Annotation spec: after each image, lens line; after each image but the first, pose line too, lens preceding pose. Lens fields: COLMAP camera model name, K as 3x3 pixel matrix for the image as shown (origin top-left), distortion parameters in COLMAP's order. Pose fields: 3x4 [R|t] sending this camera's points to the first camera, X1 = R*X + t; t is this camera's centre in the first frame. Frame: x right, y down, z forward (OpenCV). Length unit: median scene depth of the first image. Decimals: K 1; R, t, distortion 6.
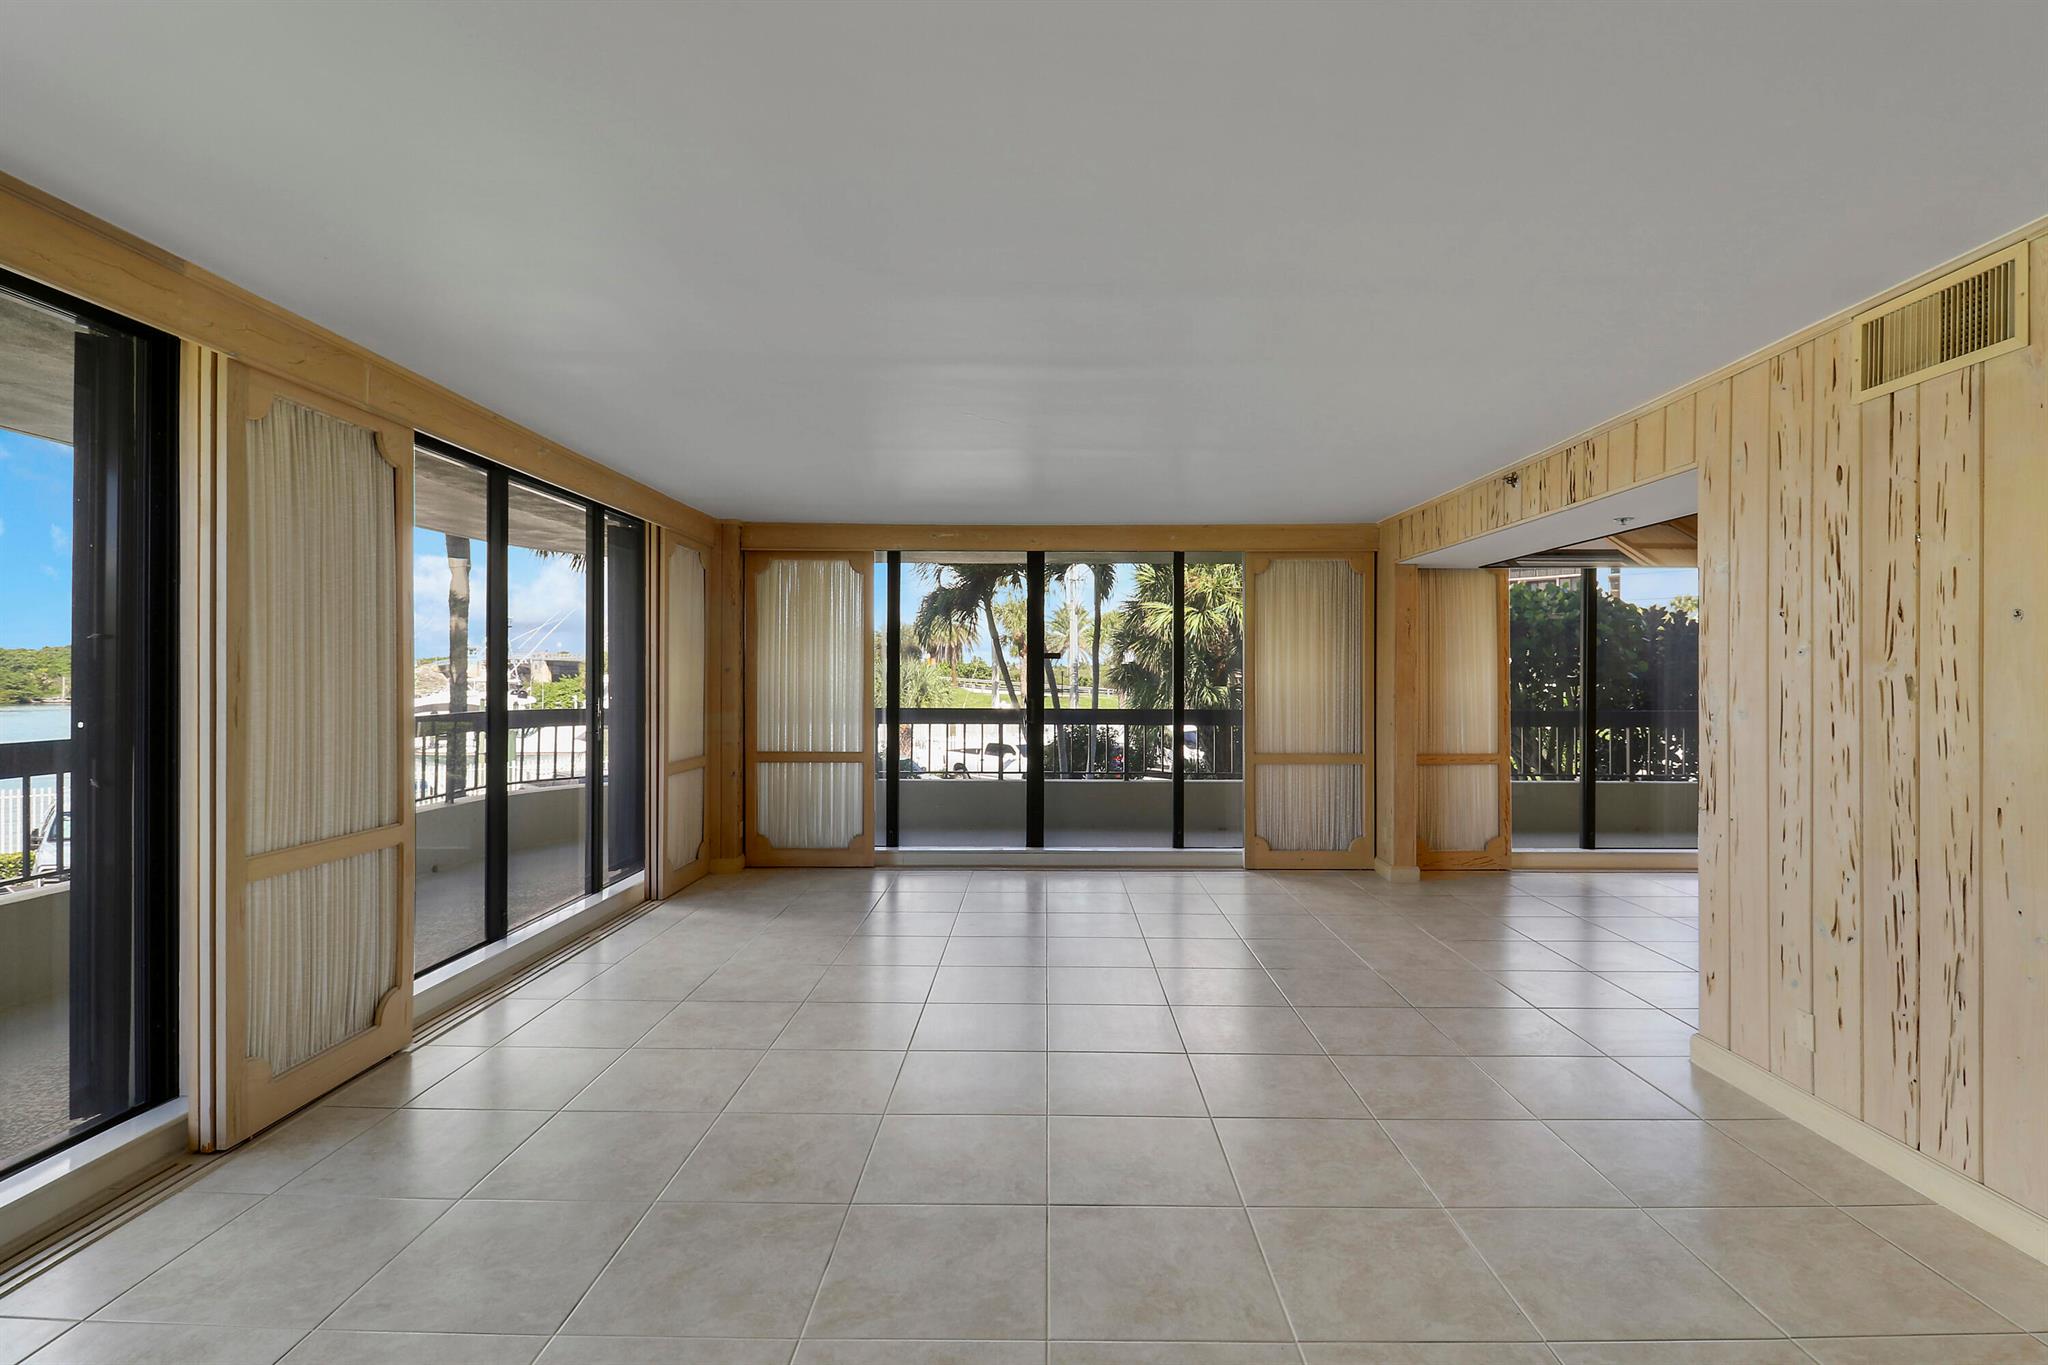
lens RADIAL K [[964.7, 0, 1036.2], [0, 964.7, 674.6], [0, 0, 1]] dist [0.006701, -0.009962]
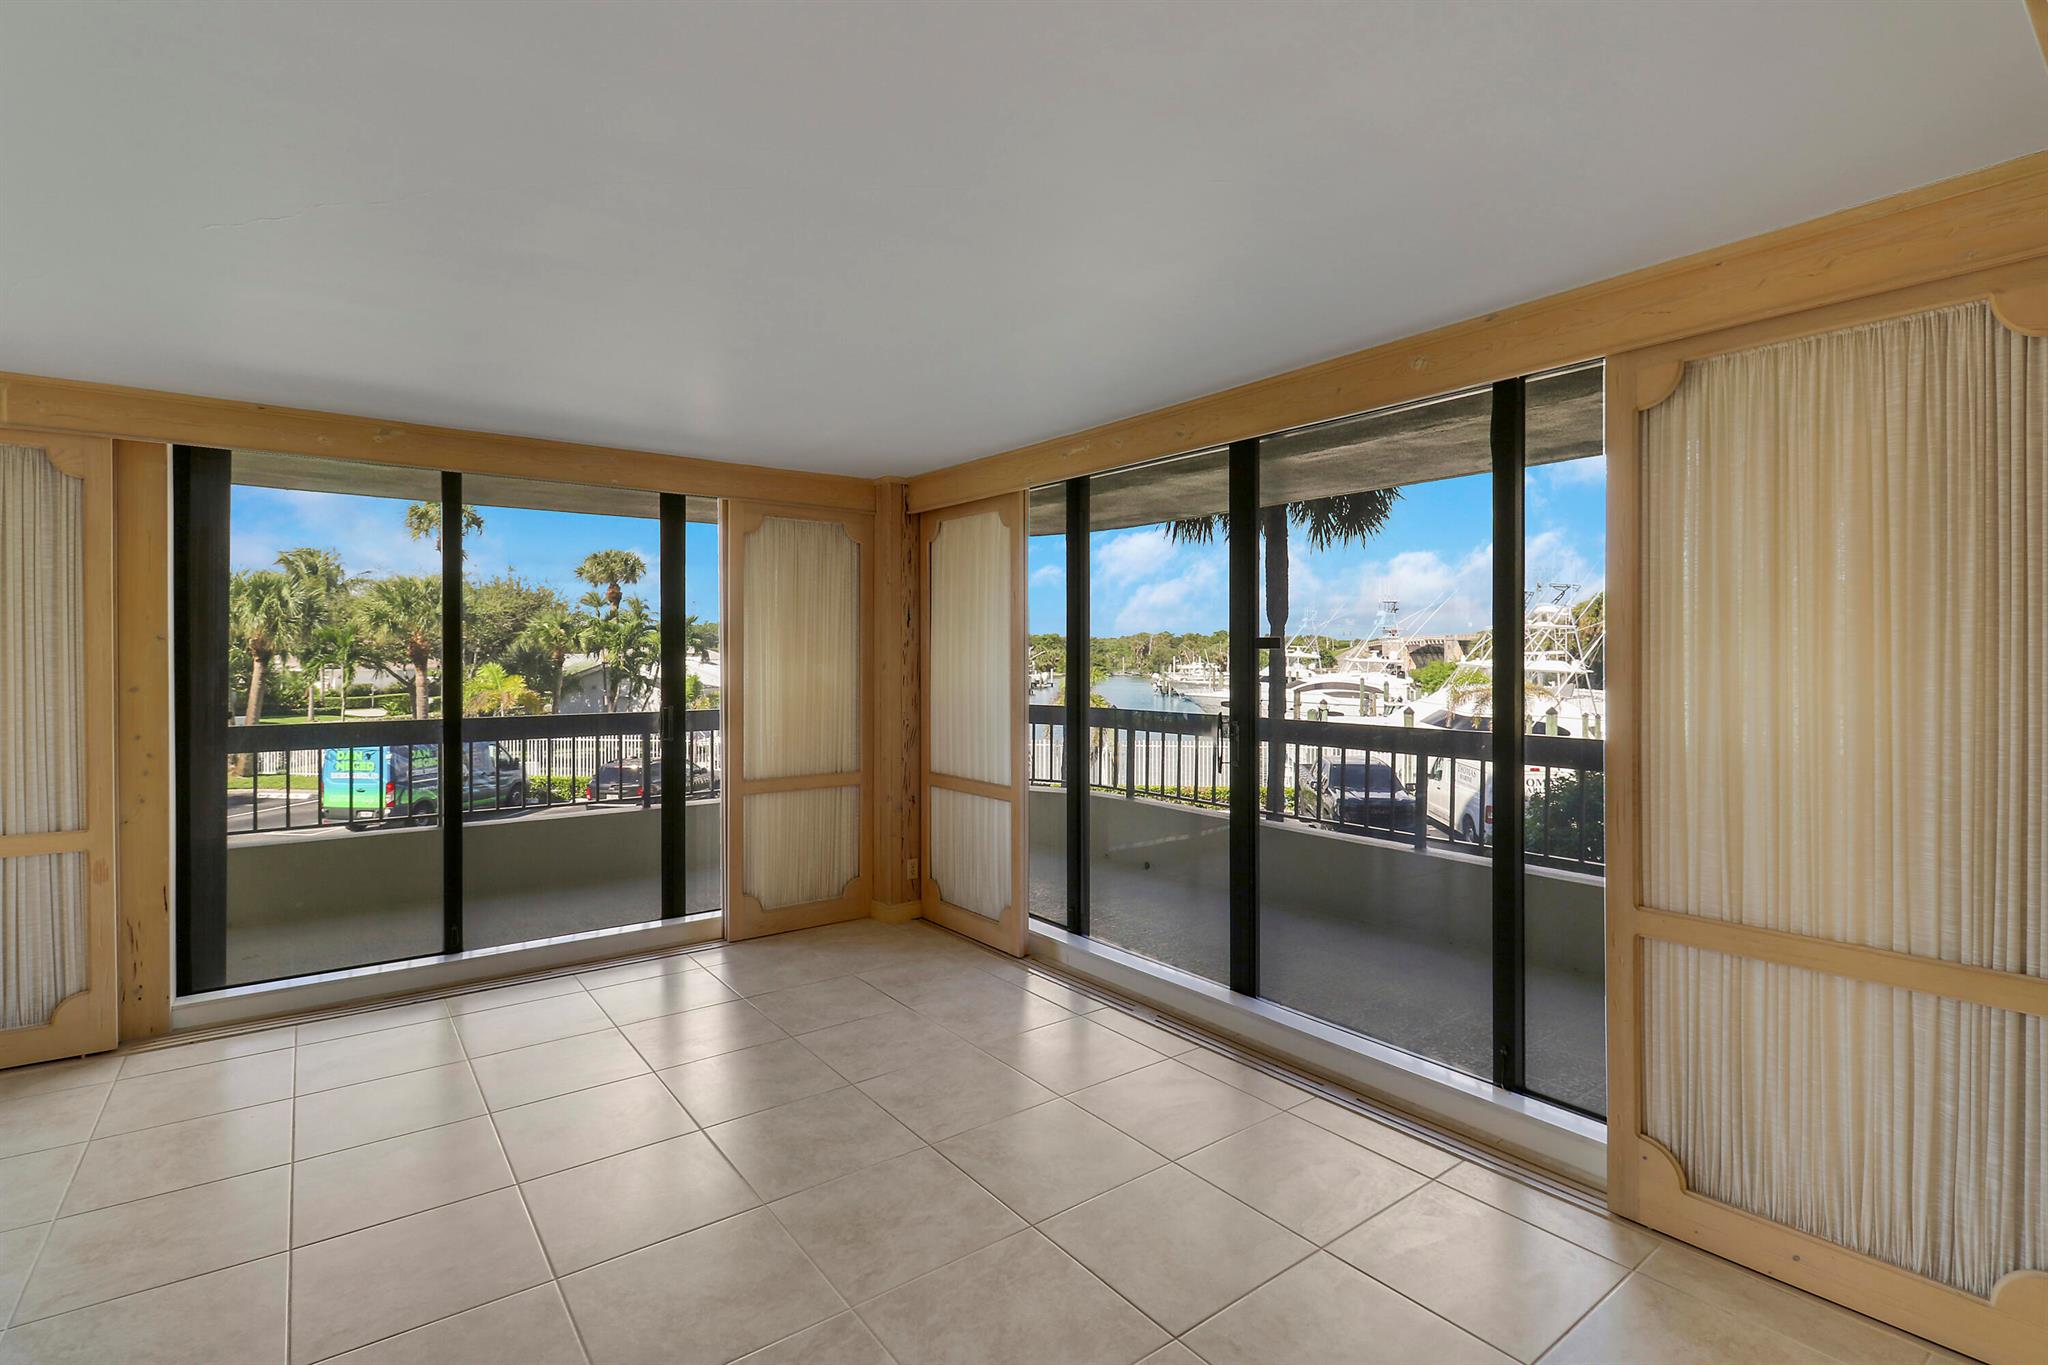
lens RADIAL K [[964.7, 0, 1024.9], [0, 964.7, 654.3], [0, 0, 1]] dist [0.006701, -0.009962]
pose [[0.608833, -0.002343, -0.793295, 0.627644], [0.002593, 0.999996, -0.000964, -0.022884], [0.793294, -0.001470, 0.608836, 0.994138]]
